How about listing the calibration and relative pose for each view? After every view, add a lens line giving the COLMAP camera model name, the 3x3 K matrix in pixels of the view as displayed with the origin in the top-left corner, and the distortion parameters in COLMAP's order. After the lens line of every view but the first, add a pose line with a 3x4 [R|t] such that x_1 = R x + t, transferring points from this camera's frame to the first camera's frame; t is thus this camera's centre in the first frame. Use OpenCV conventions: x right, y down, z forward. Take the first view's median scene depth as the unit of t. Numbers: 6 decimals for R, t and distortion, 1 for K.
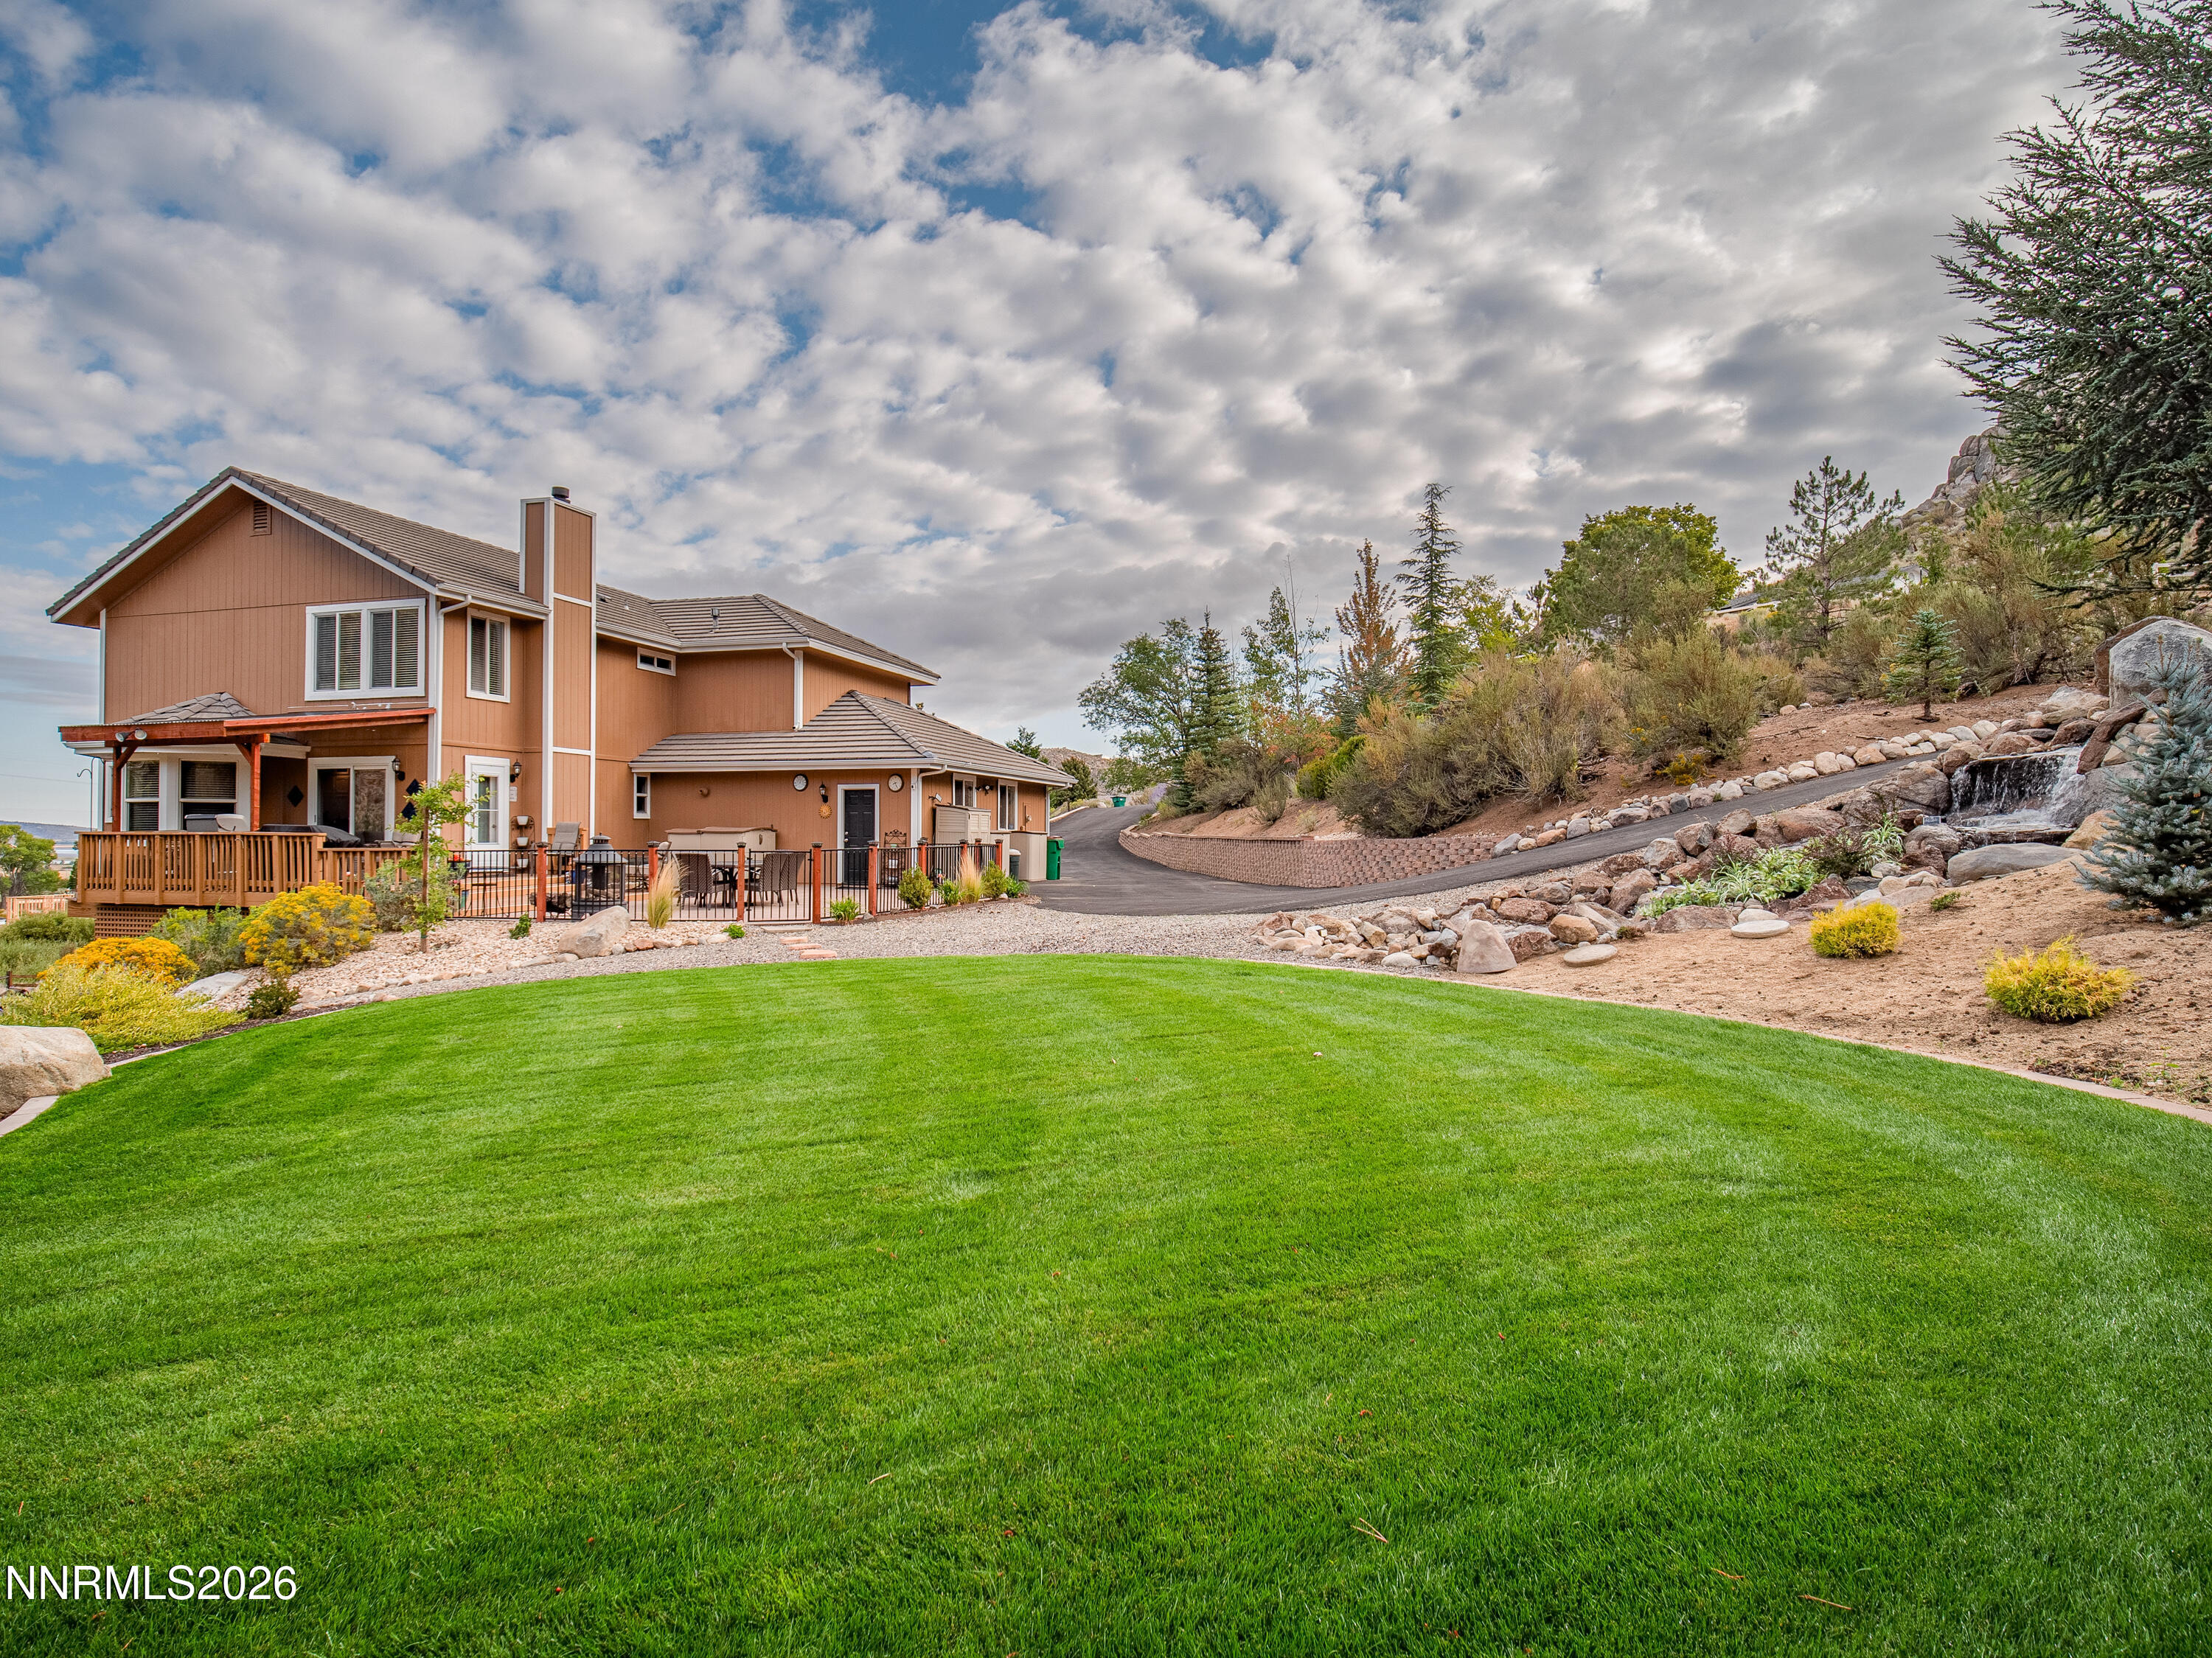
lens RADIAL K [[1214.8, 0, 1089.8], [0, 1214.8, 820.6], [0, 0, 1]] dist [-0.001528, -0.009950]
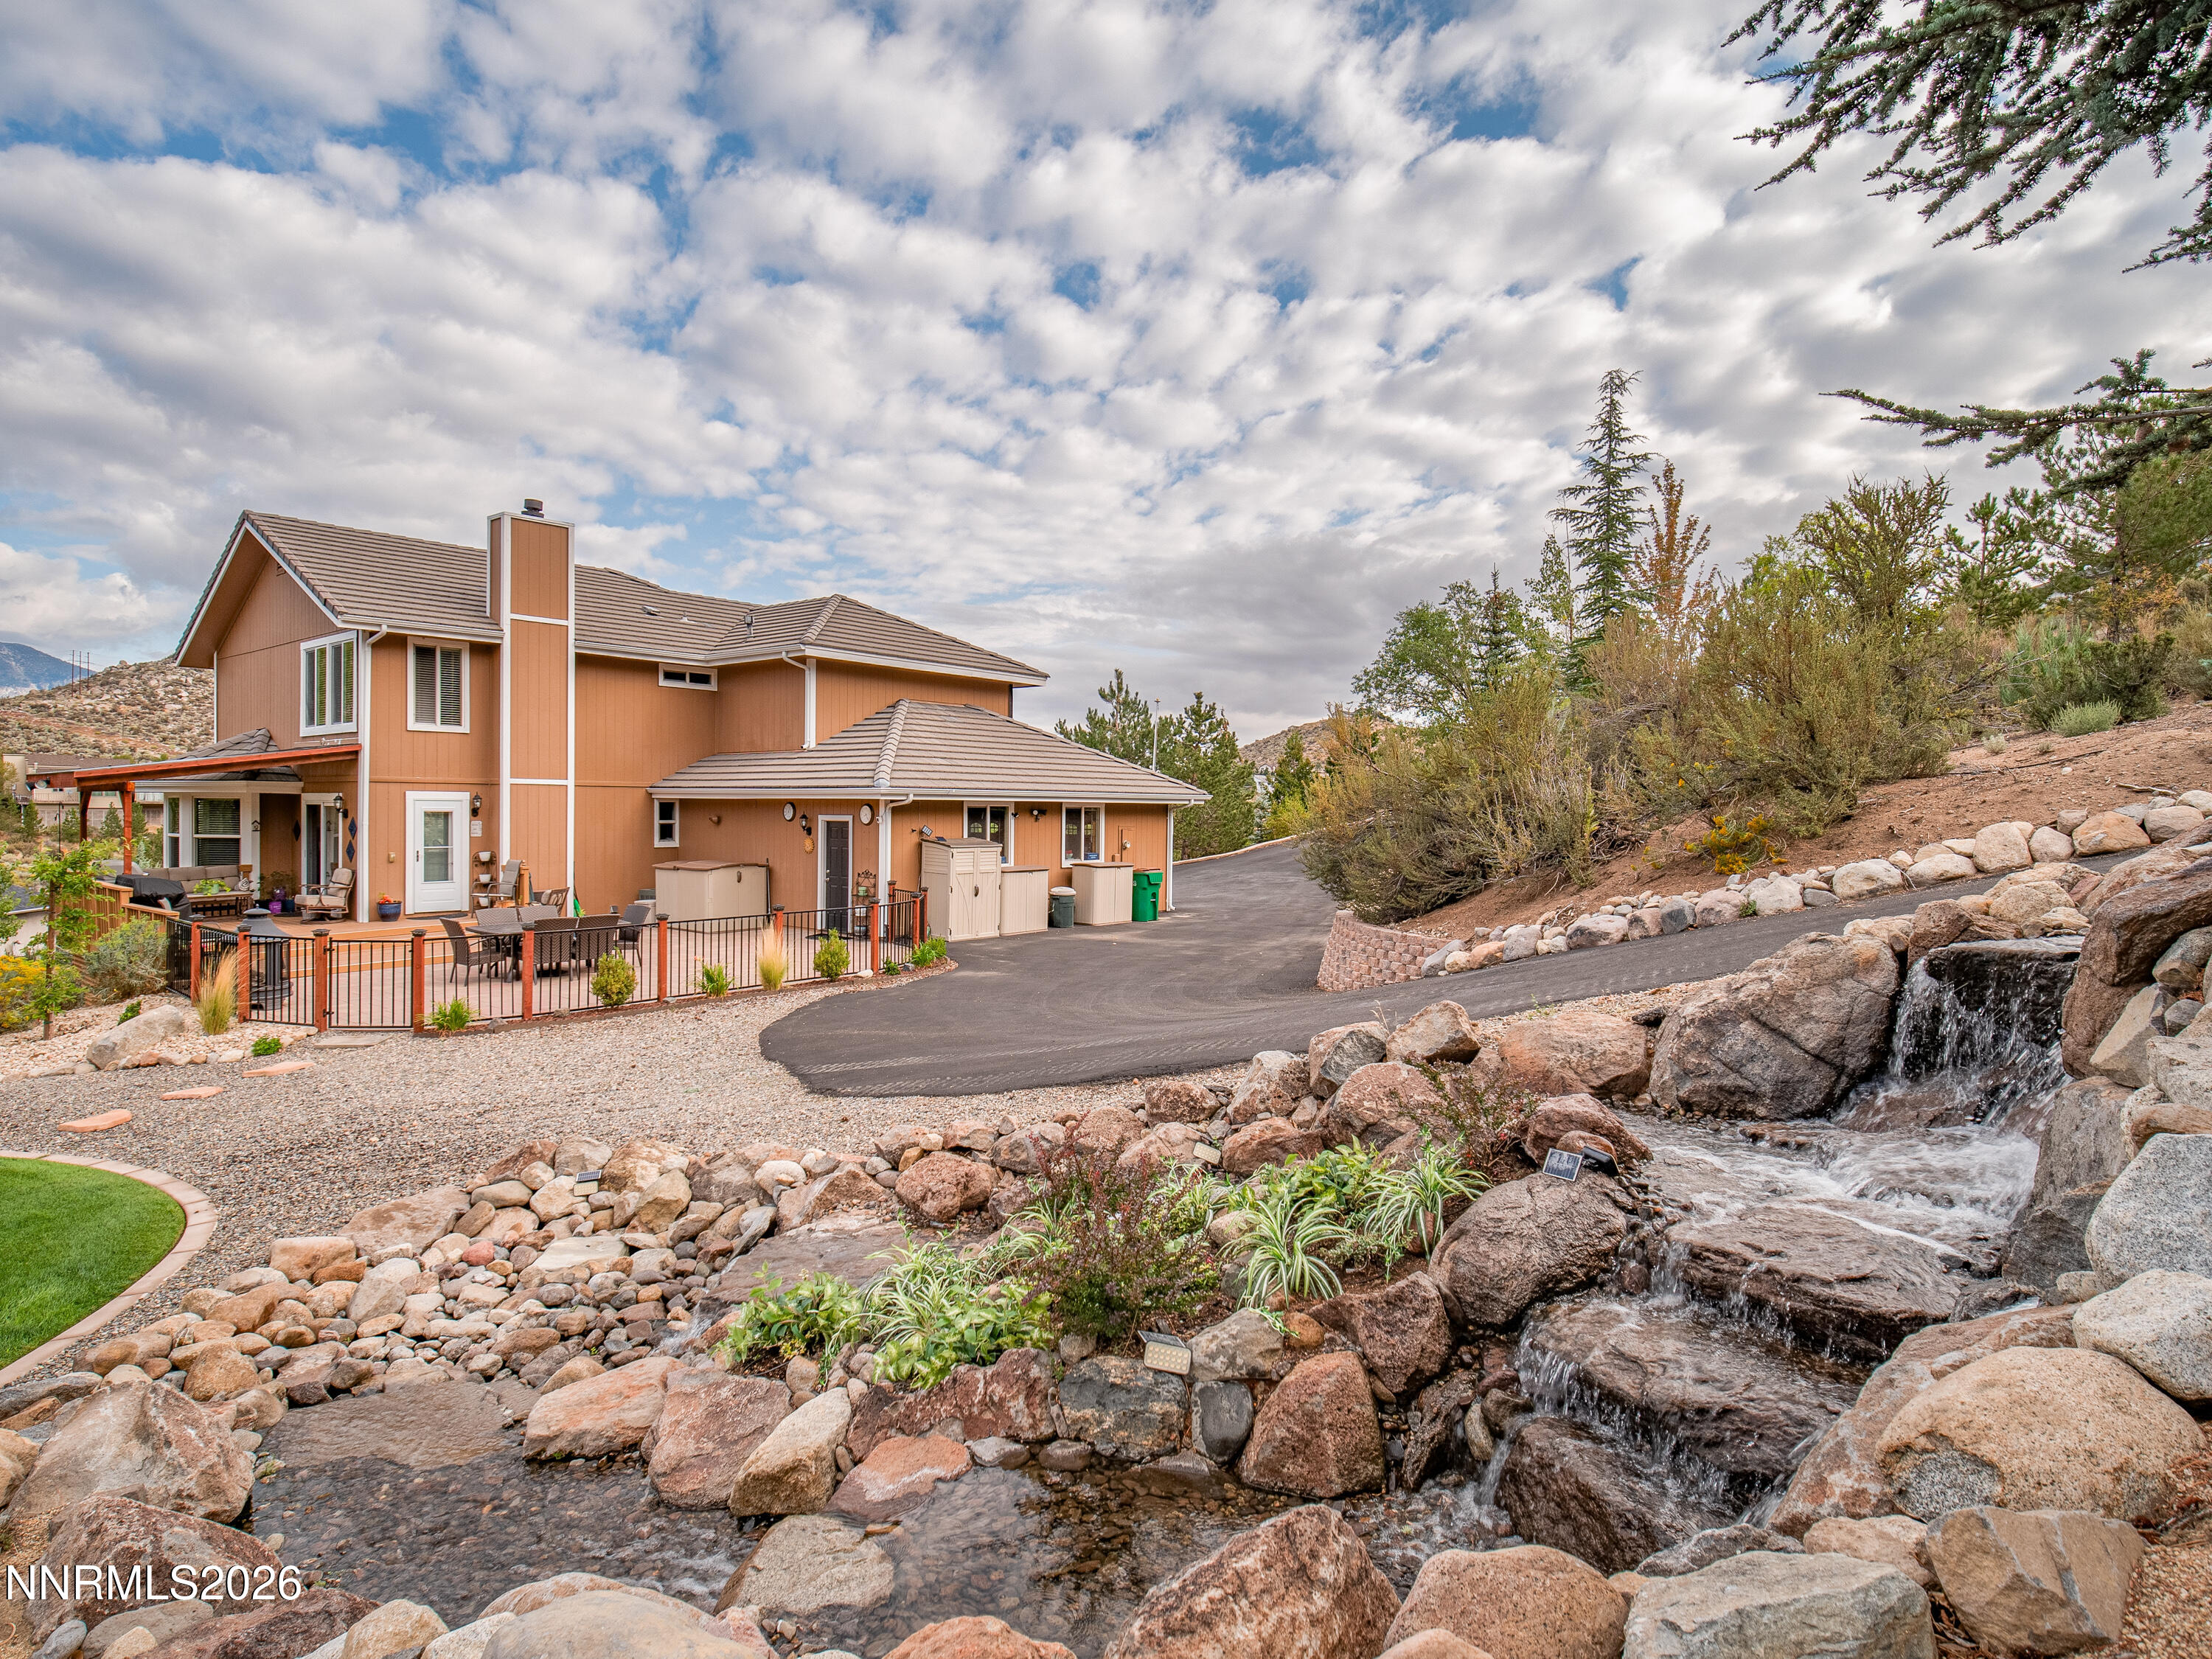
lens RADIAL K [[1222.6, 0, 1109.6], [0, 1222.6, 826.6], [0, 0, 1]] dist [-0.000778, -0.001012]
pose [[0.917124, 0.013849, -0.398361, 0.363681], [-0.002148, 0.999553, 0.029803, -0.053015], [0.398596, -0.026477, 0.916744, 0.316161]]
